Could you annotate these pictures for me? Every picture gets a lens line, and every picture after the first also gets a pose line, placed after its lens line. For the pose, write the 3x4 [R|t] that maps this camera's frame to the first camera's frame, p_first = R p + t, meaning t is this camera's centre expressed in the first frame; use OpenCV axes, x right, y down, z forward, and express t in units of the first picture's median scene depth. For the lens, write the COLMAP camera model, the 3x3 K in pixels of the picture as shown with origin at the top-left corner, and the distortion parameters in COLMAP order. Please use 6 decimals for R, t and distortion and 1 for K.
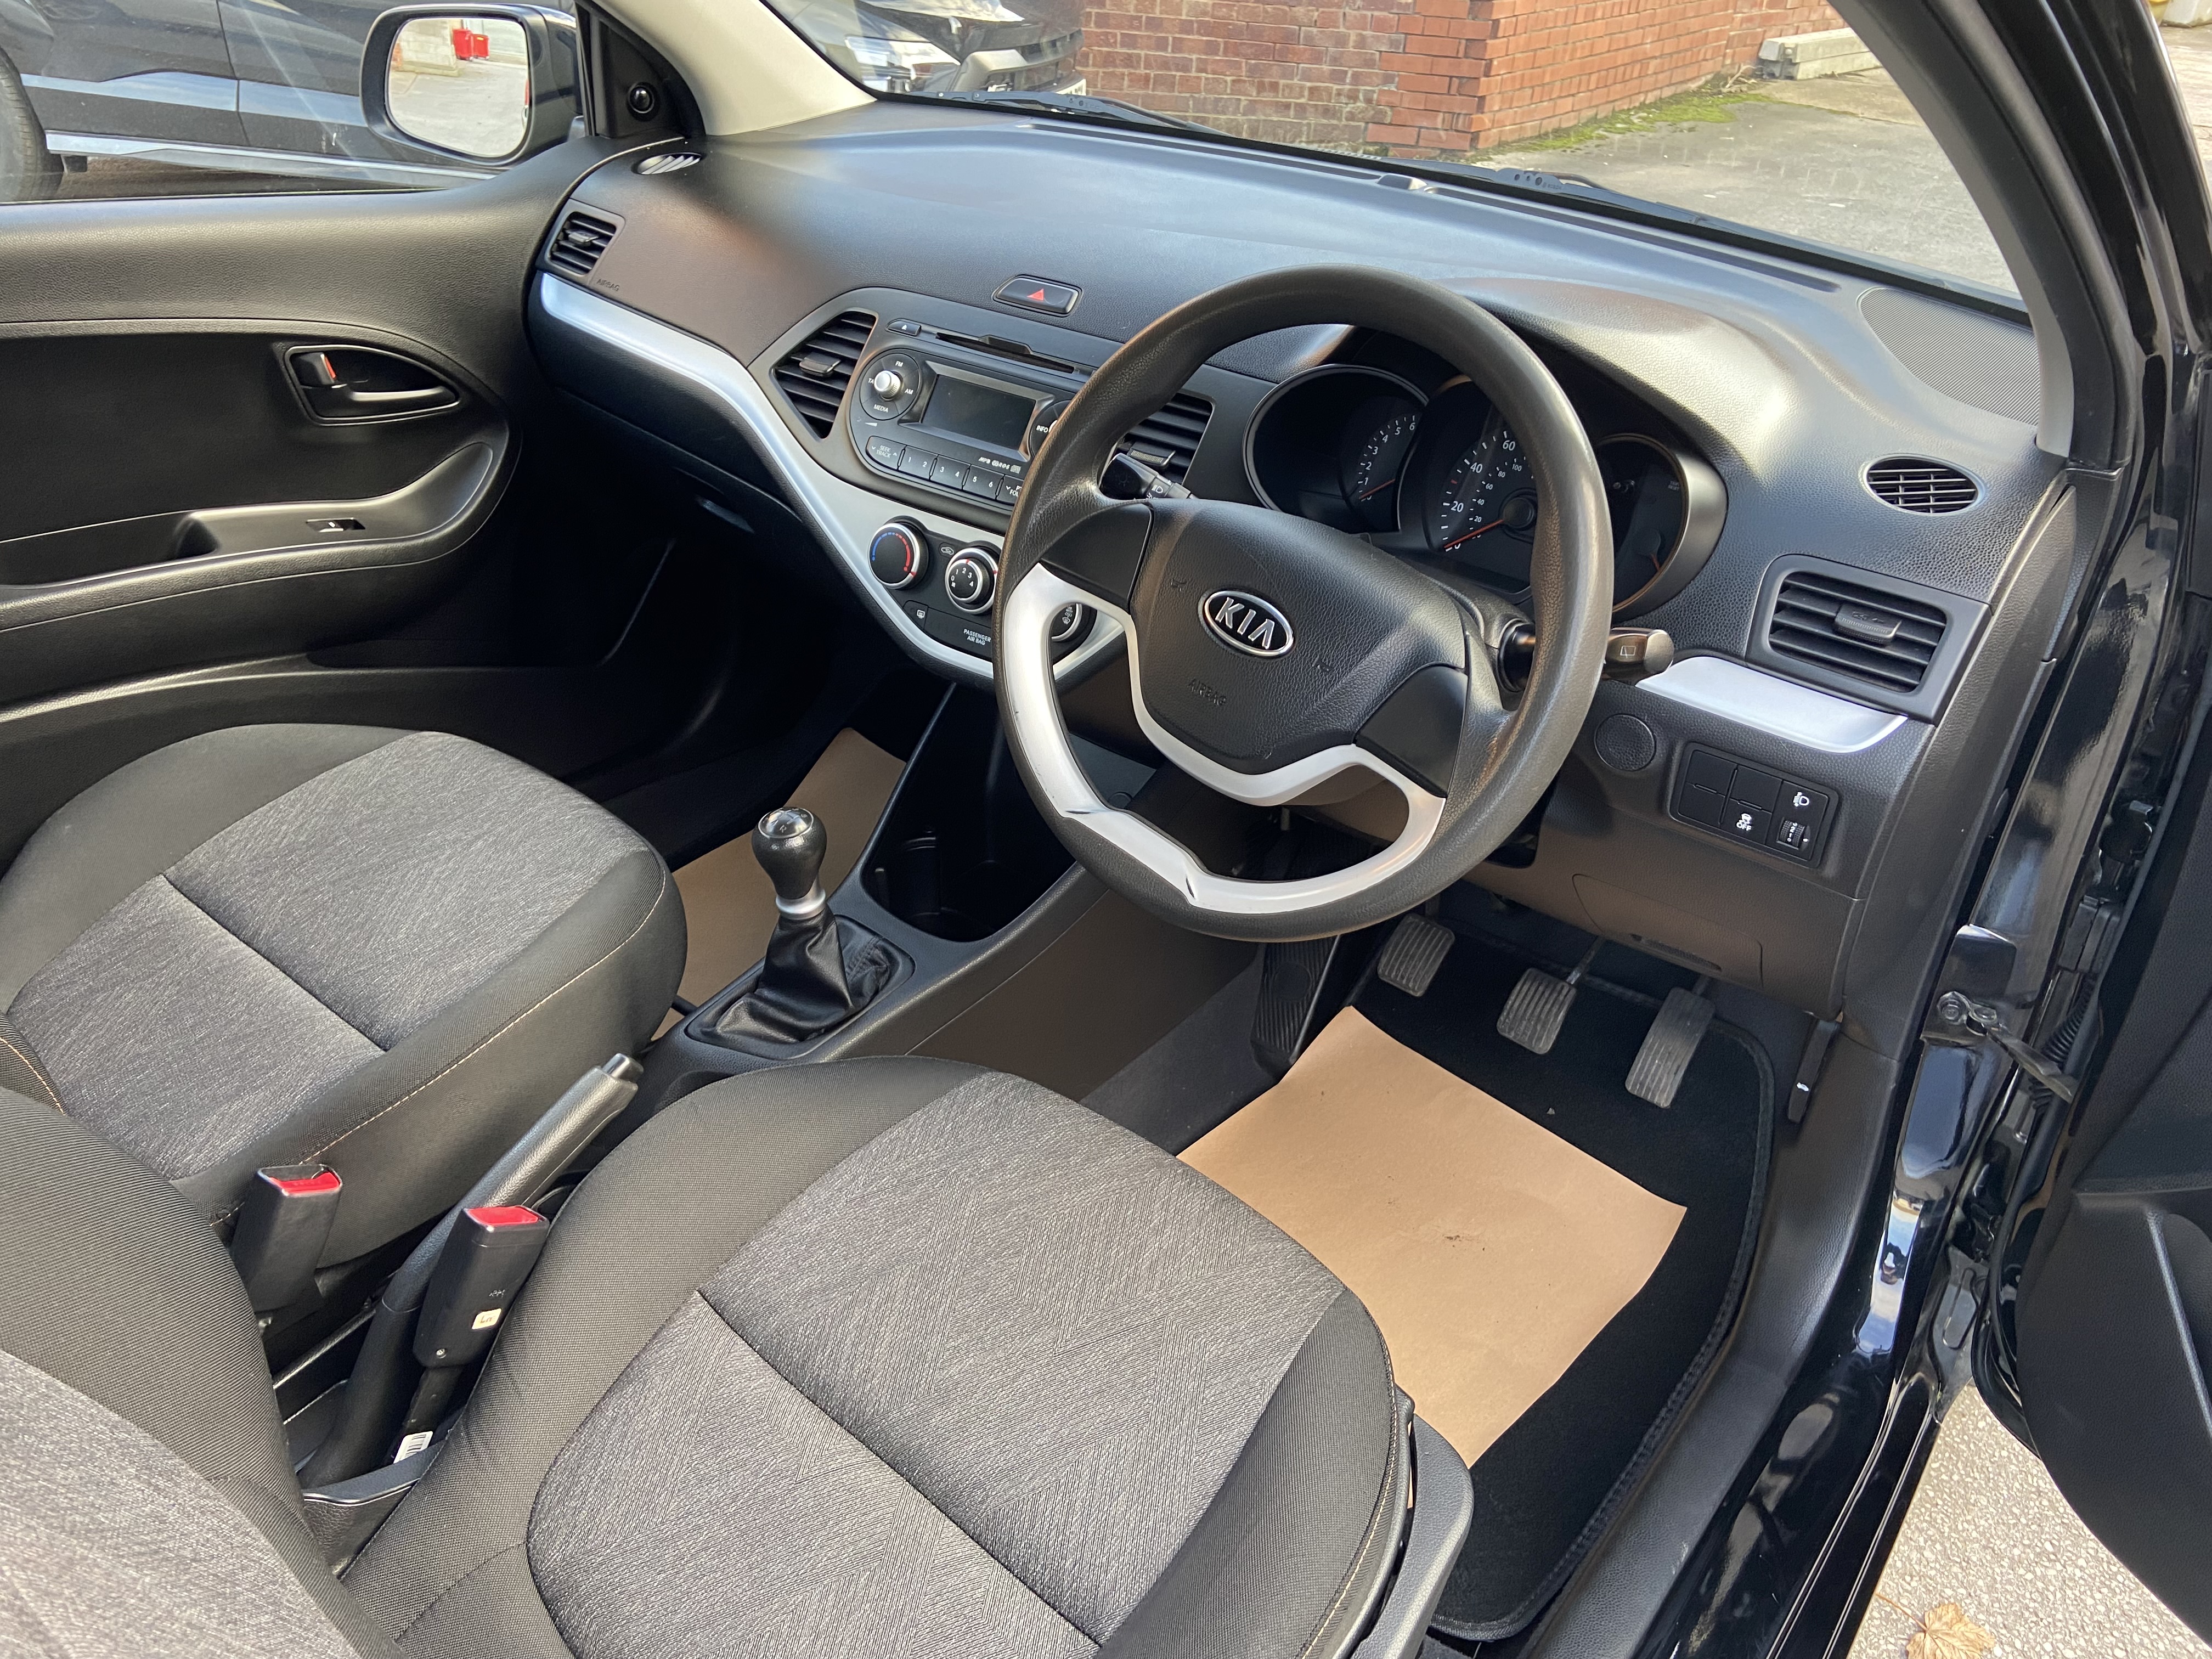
lens RADIAL K [[1661.4, 0, 1089.2], [0, 1661.4, 831.1], [0, 0, 1]] dist [0.128462, -0.187573]
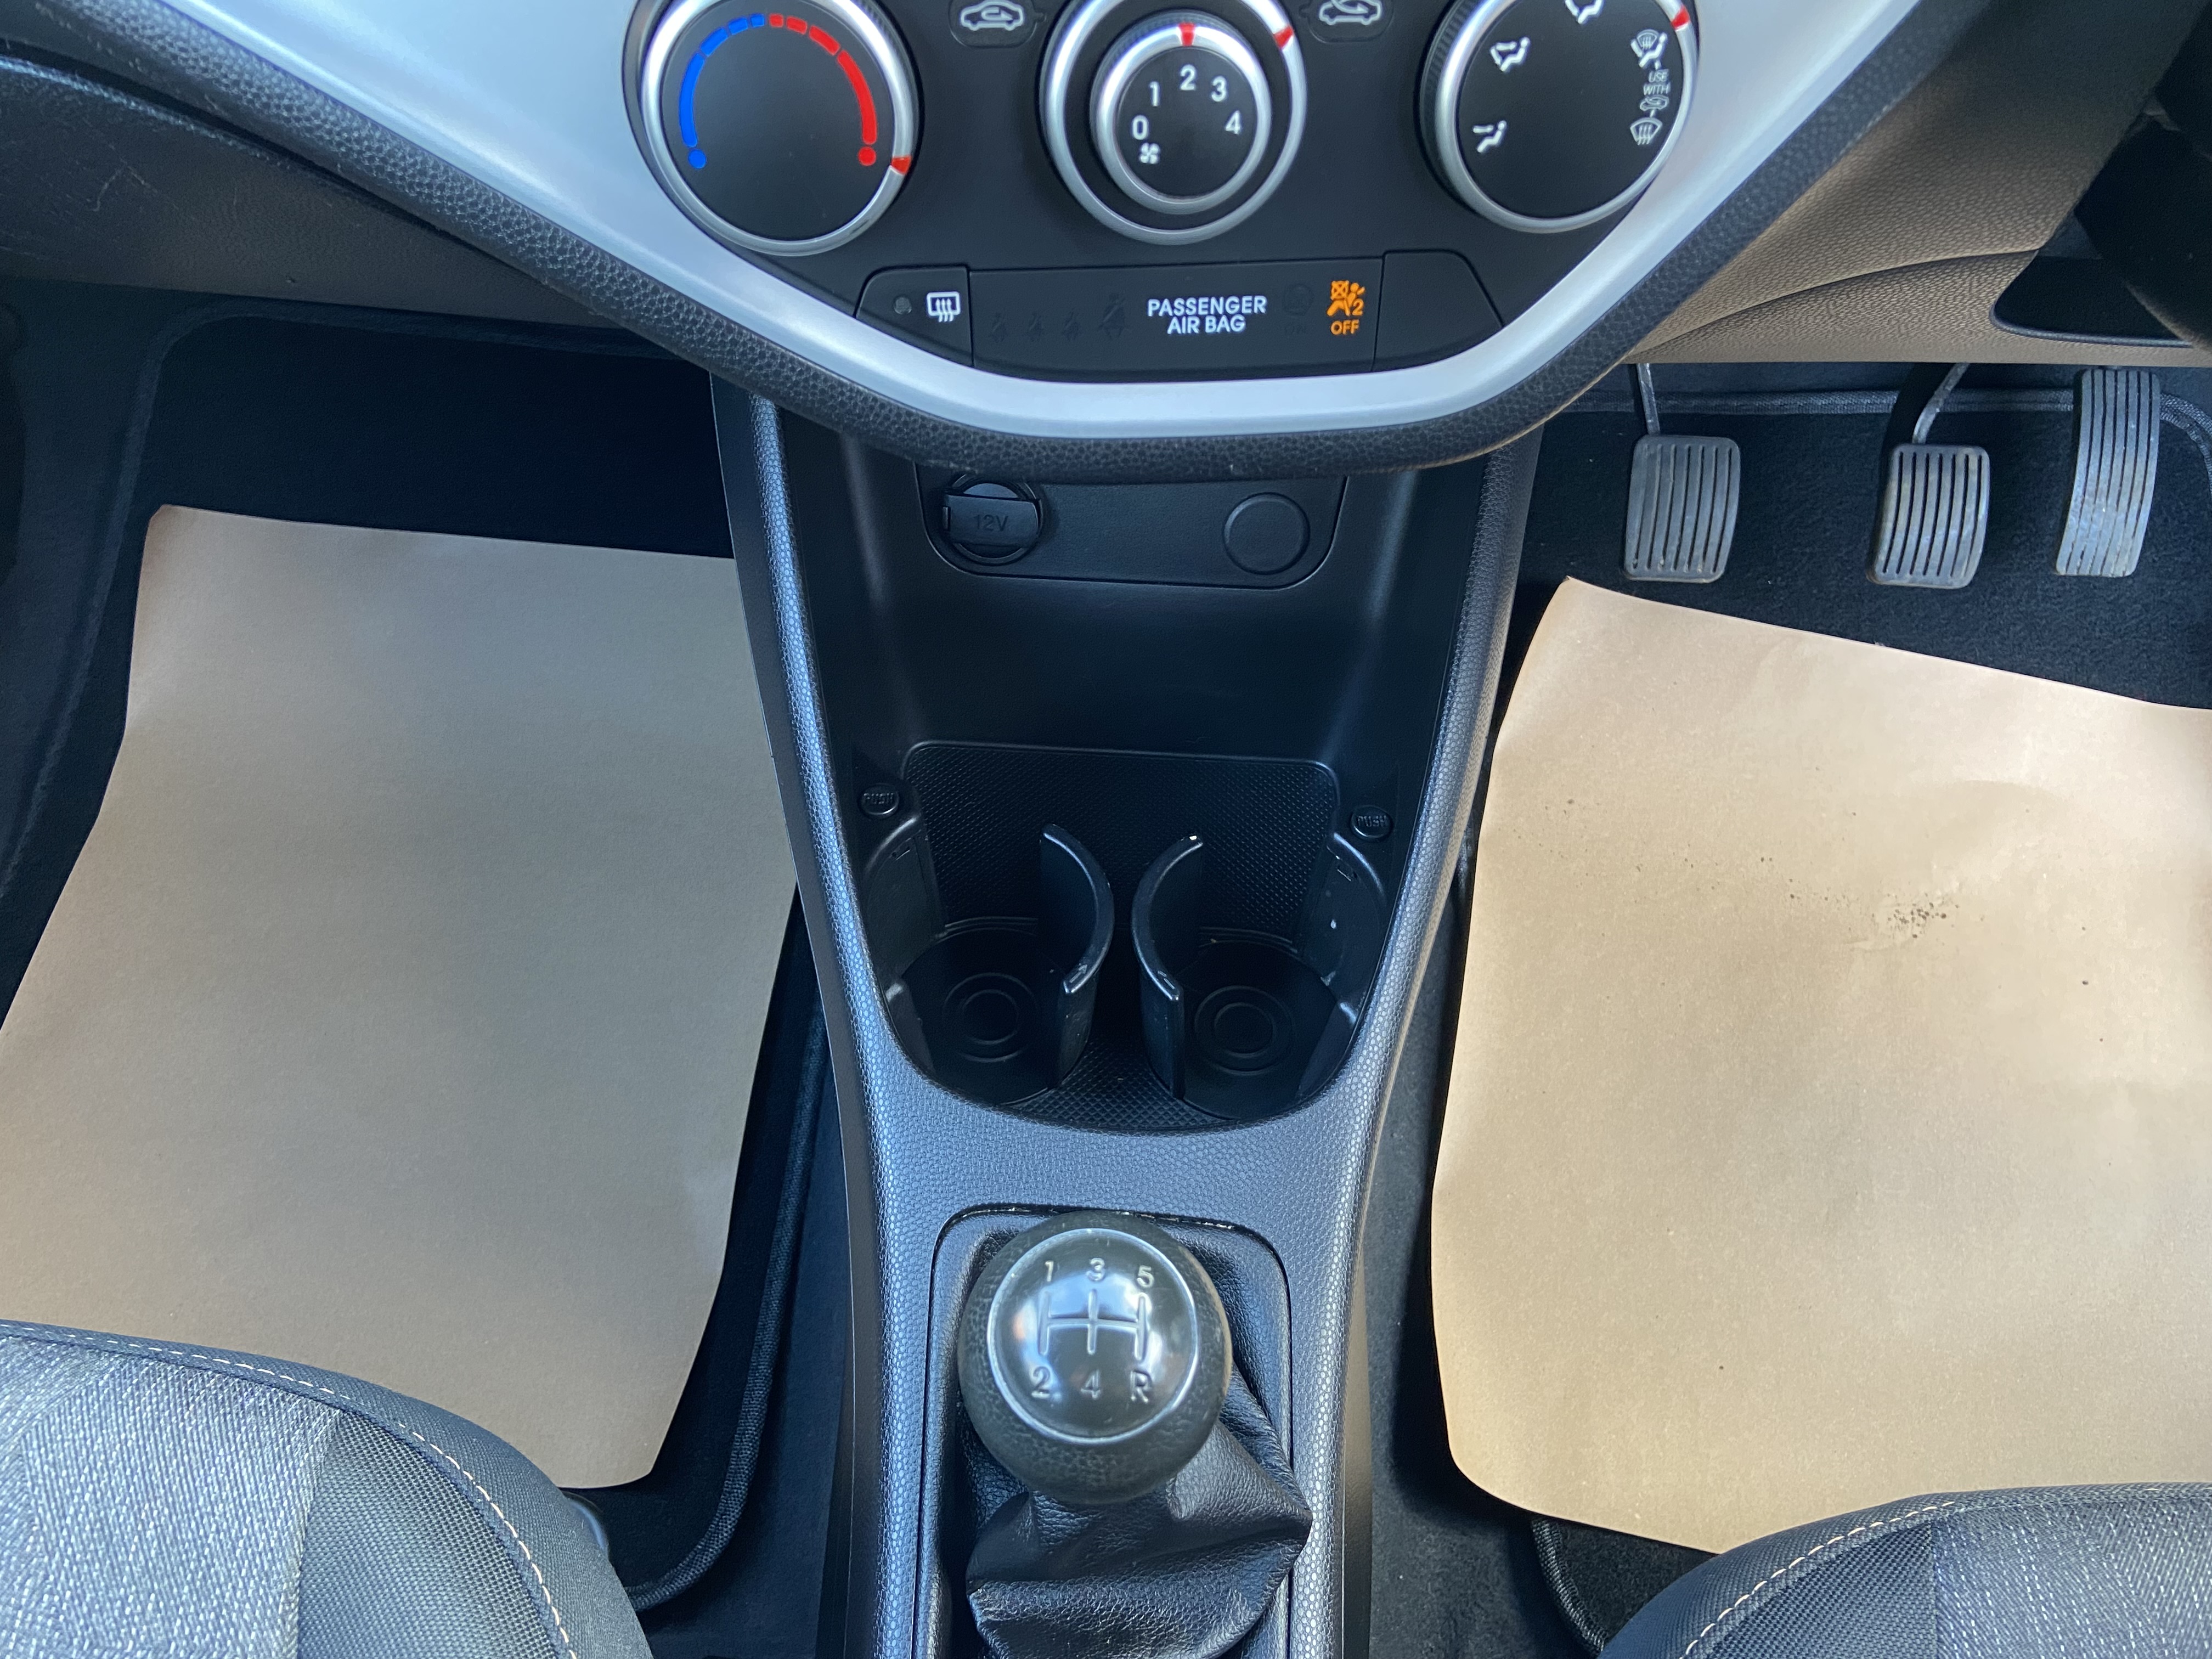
lens RADIAL K [[1661.4, 0, 1089.2], [0, 1661.4, 831.1], [0, 0, 1]] dist [0.128462, -0.187573]
pose [[0.803993, -0.503296, 0.316684, -0.209400], [0.338529, 0.825241, 0.452078, -0.174179], [-0.488870, -0.256261, 0.833868, 0.743948]]
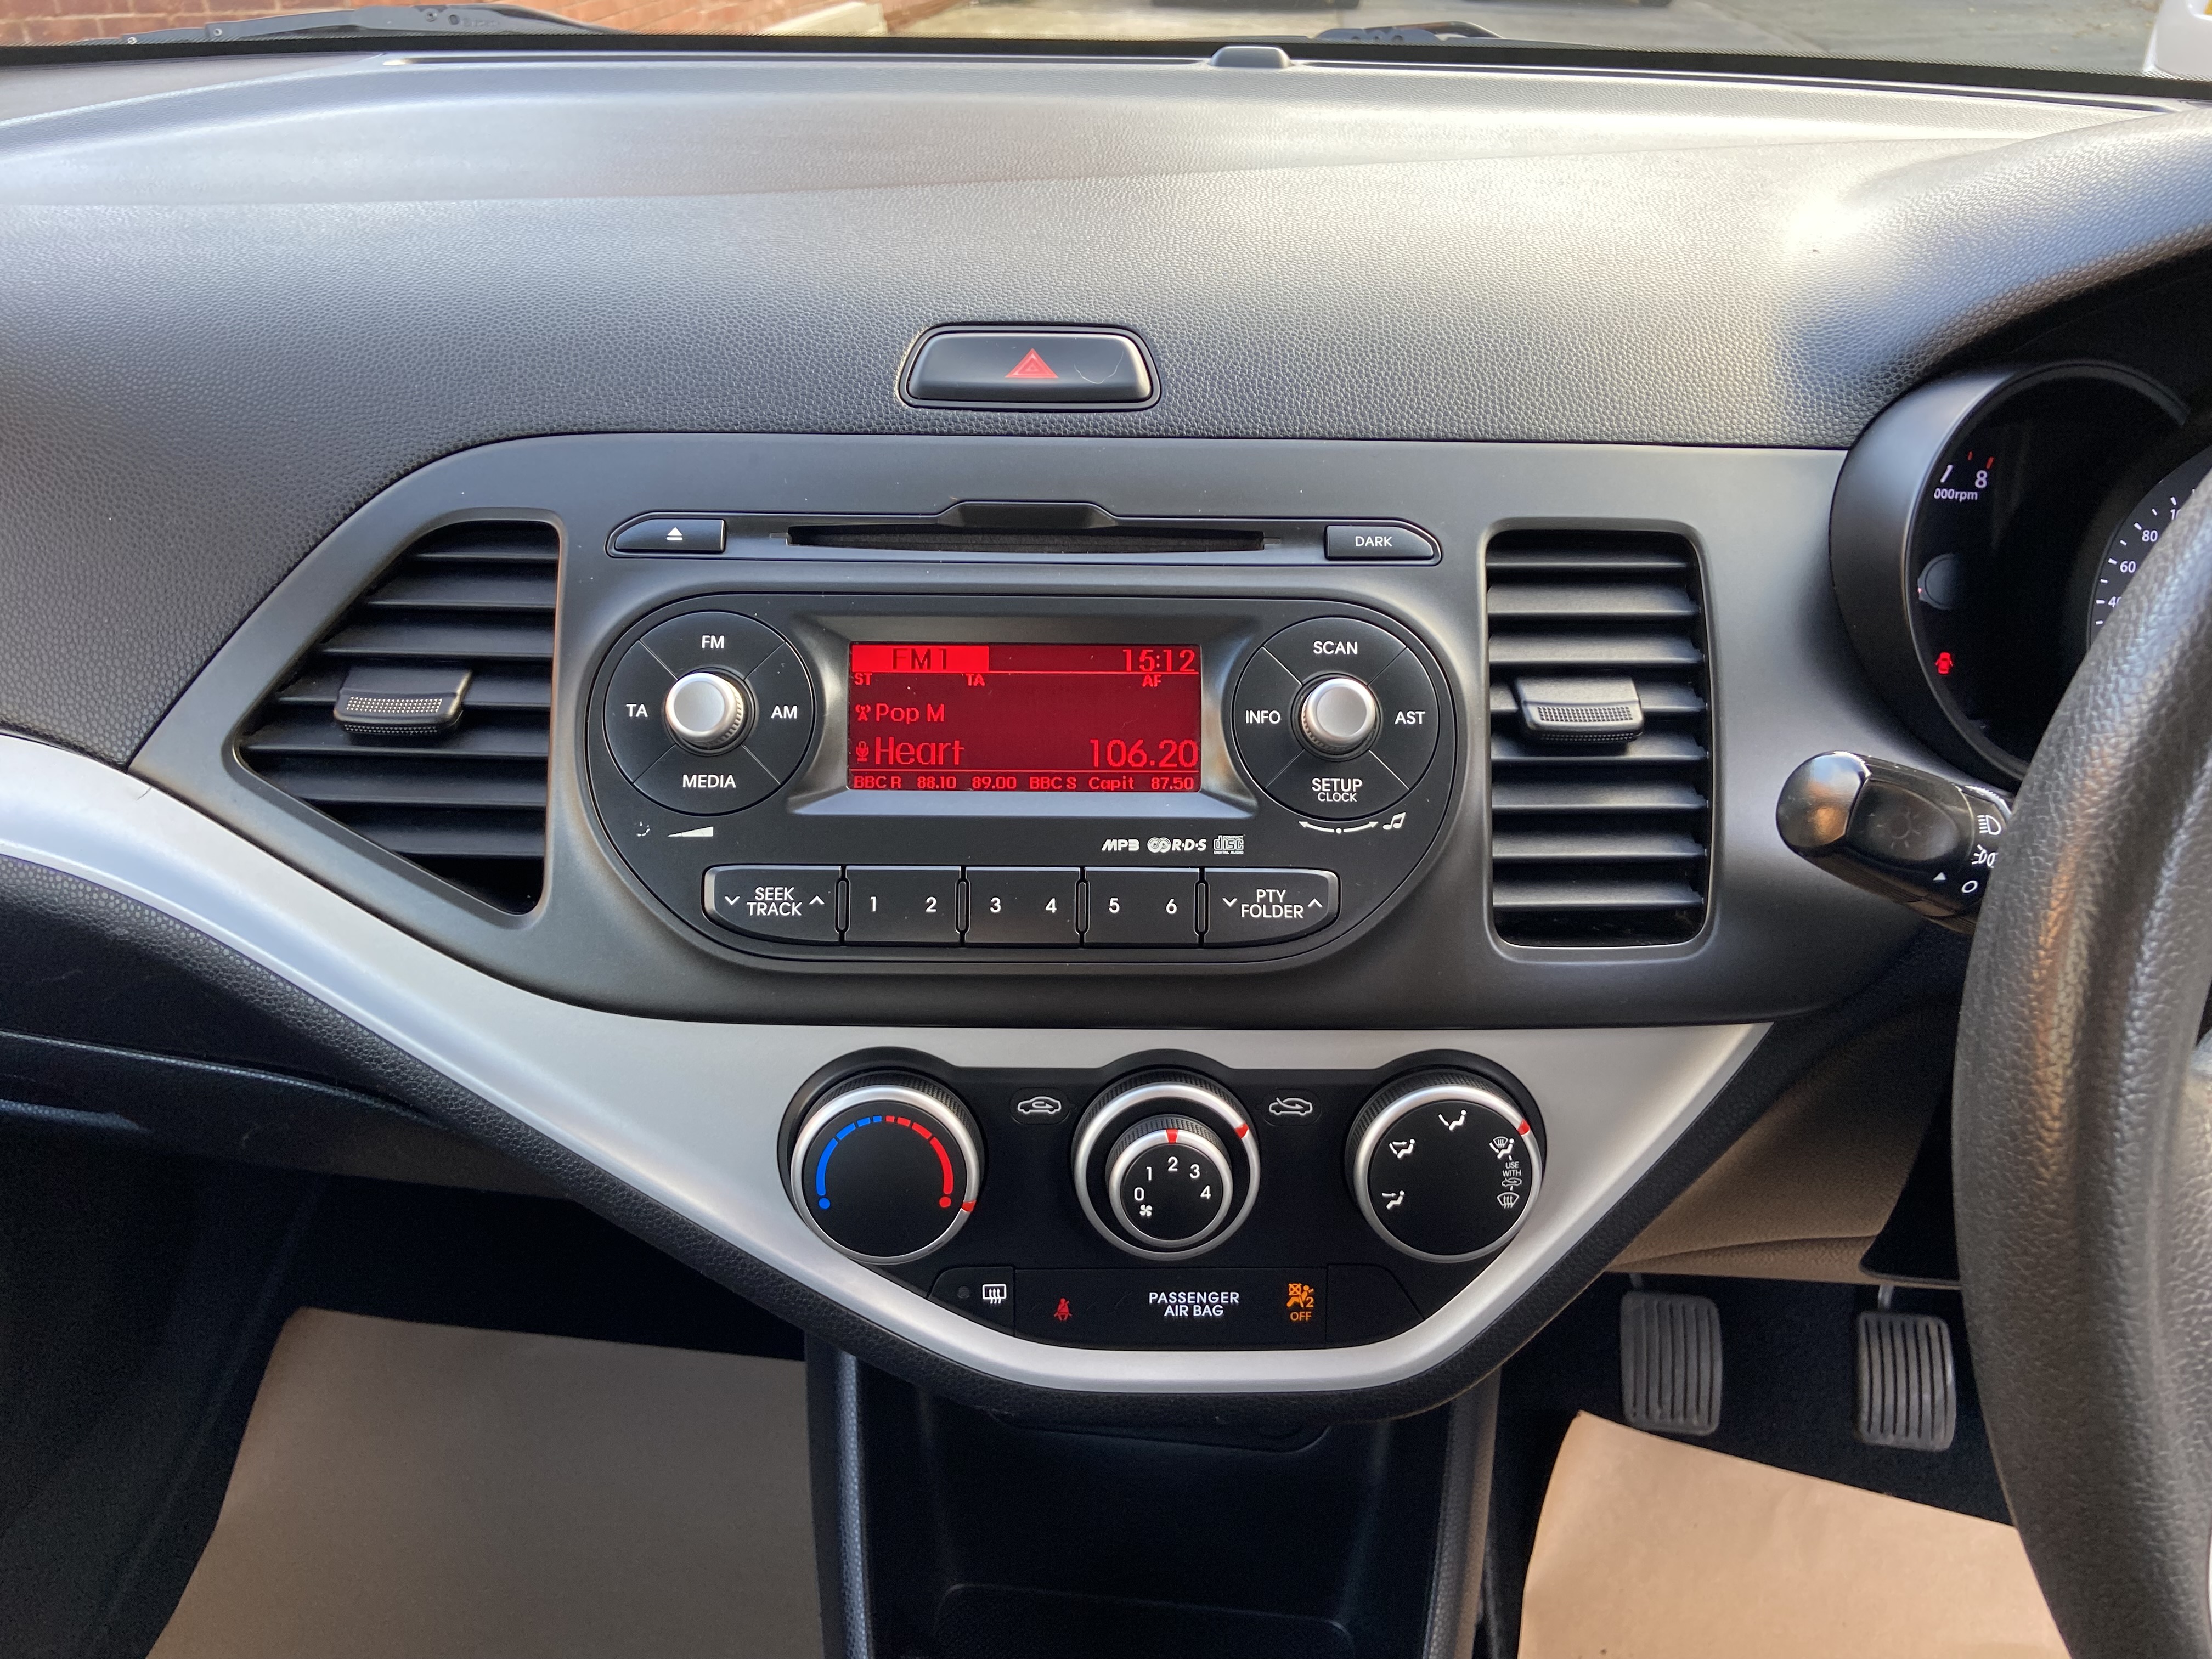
lens RADIAL K [[1661.4, 0, 1089.2], [0, 1661.4, 831.1], [0, 0, 1]] dist [0.128462, -0.187573]
pose [[0.830191, -0.313744, 0.460812, -0.216963], [0.322446, 0.944543, 0.062180, -0.237787], [-0.454765, 0.096965, 0.885317, 0.668093]]
